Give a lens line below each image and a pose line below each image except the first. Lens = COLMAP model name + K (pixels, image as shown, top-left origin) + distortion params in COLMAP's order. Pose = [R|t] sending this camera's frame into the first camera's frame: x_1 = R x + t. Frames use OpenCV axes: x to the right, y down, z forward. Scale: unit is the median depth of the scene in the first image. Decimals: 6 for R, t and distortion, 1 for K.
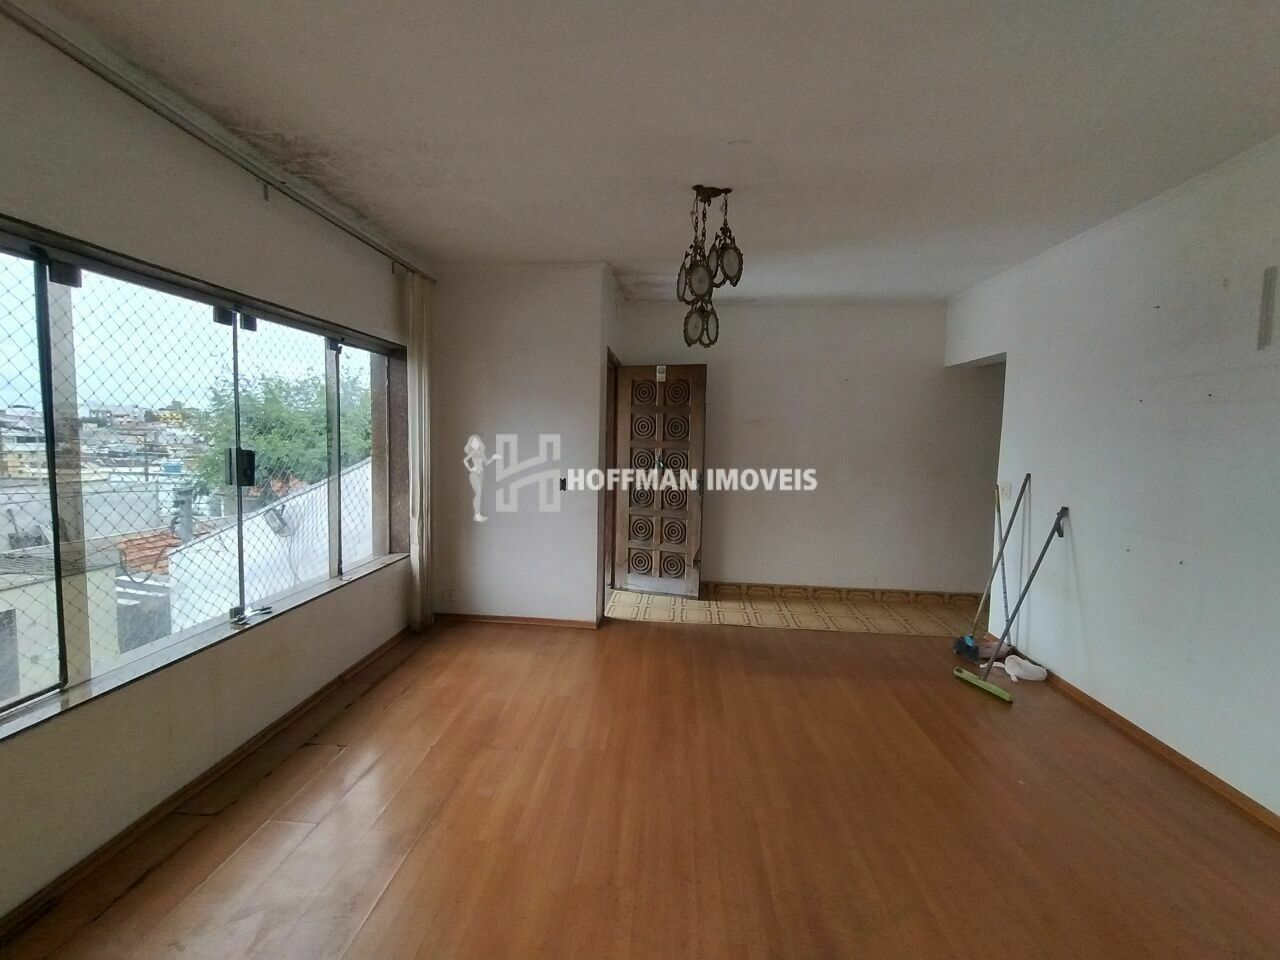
lens RADIAL K [[571.3, 0, 640.0], [0, 571.3, 480.0], [0, 0, 1]] dist [-0.001487, -0.000152]
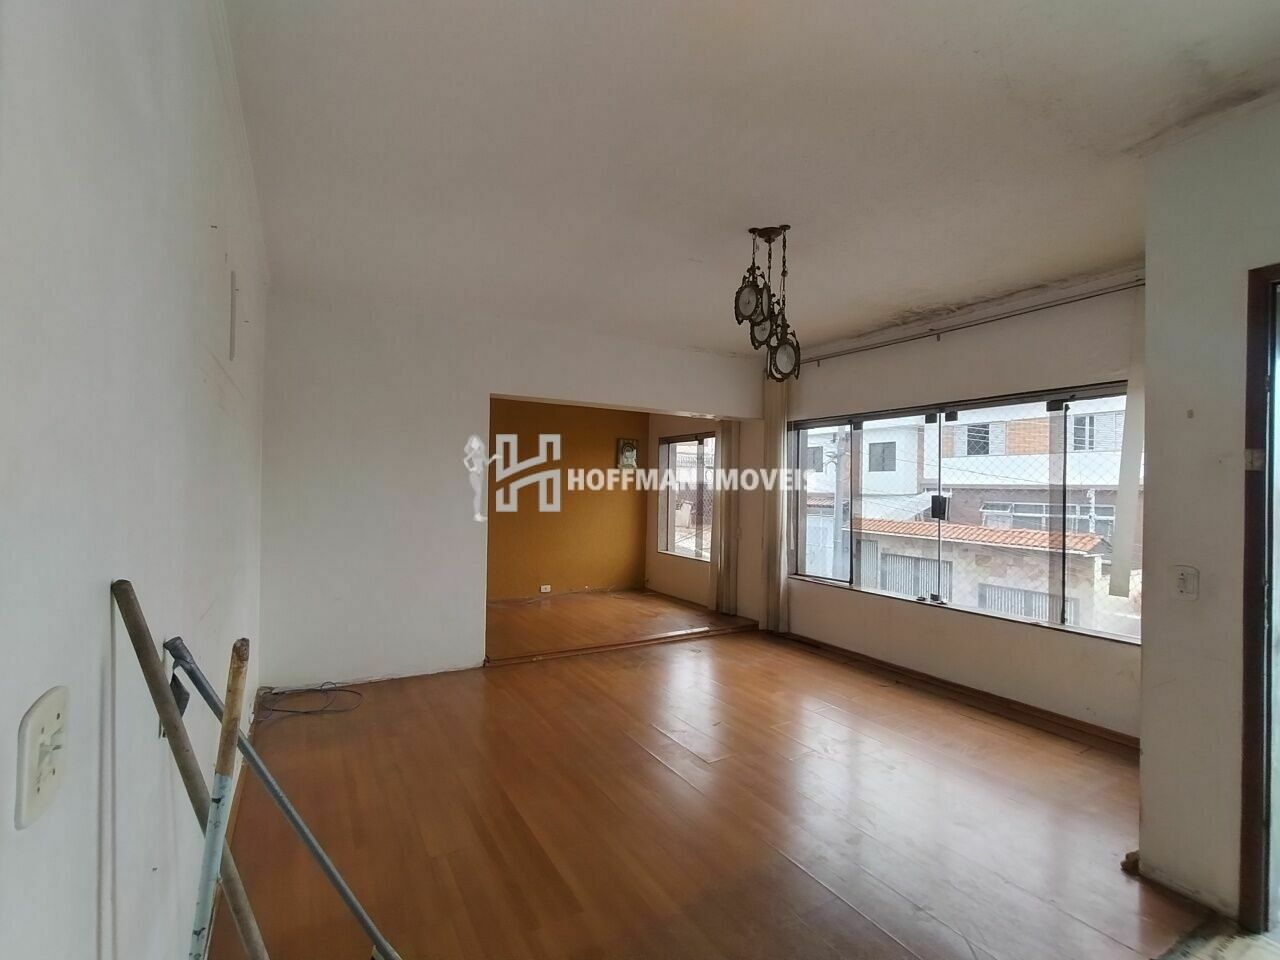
lens RADIAL K [[571.3, 0, 640.0], [0, 571.3, 480.0], [0, 0, 1]] dist [-0.001487, -0.000152]
pose [[-0.822684, -0.036249, -0.567341, 0.883177], [-0.073485, 0.996373, 0.042898, -0.103417], [0.563729, 0.076983, -0.822365, 1.779501]]
